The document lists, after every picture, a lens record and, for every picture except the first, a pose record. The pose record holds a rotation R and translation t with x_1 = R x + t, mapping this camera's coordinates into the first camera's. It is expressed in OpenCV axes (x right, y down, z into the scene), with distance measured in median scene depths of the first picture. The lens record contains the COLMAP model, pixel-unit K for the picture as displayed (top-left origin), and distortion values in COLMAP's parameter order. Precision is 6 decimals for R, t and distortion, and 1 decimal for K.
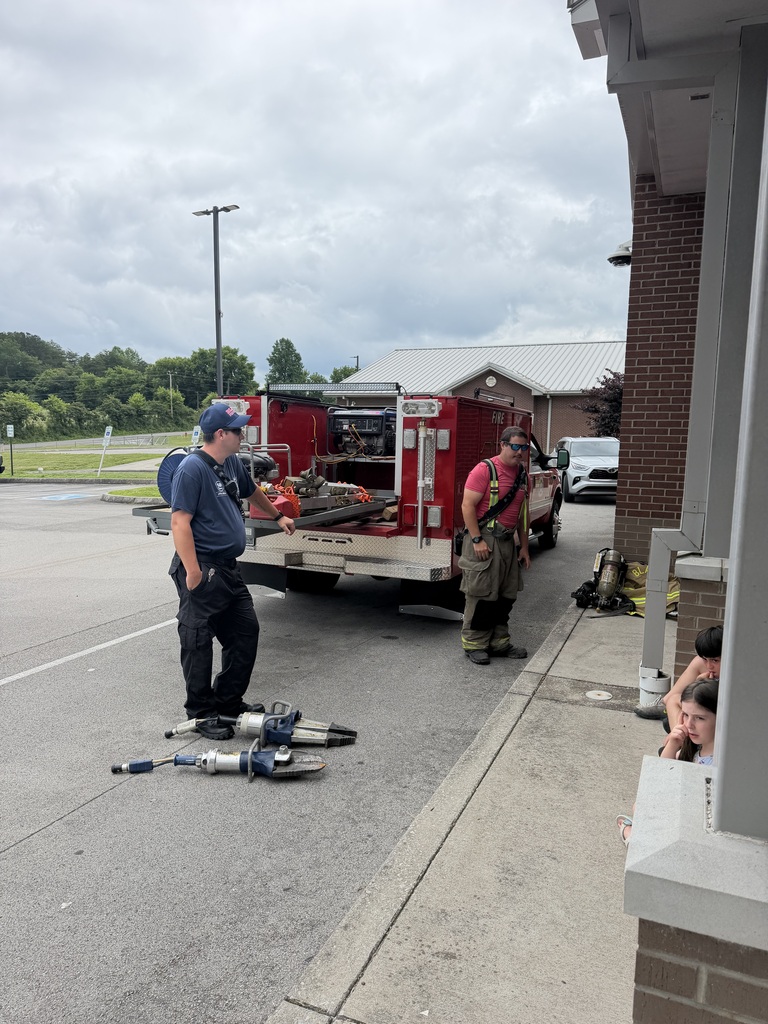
lens RADIAL K [[725.7, 0, 374.9], [0, 725.7, 516.9], [0, 0, 1]] dist [0.038668, -0.019184]
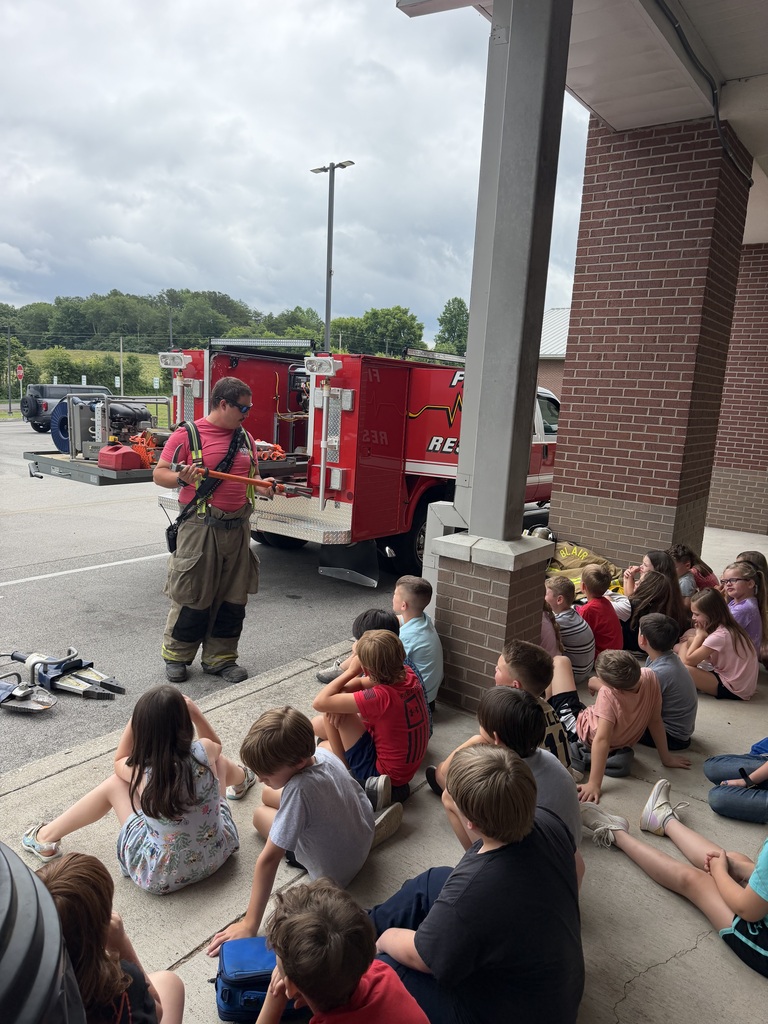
lens RADIAL K [[725.7, 0, 376.8], [0, 725.7, 519.0], [0, 0, 1]] dist [0.038668, -0.019184]
pose [[0.971429, 0.073364, -0.225705, 0.327593], [-0.061190, 0.996292, 0.060479, -0.007870], [0.229305, -0.044940, 0.972317, 0.051476]]
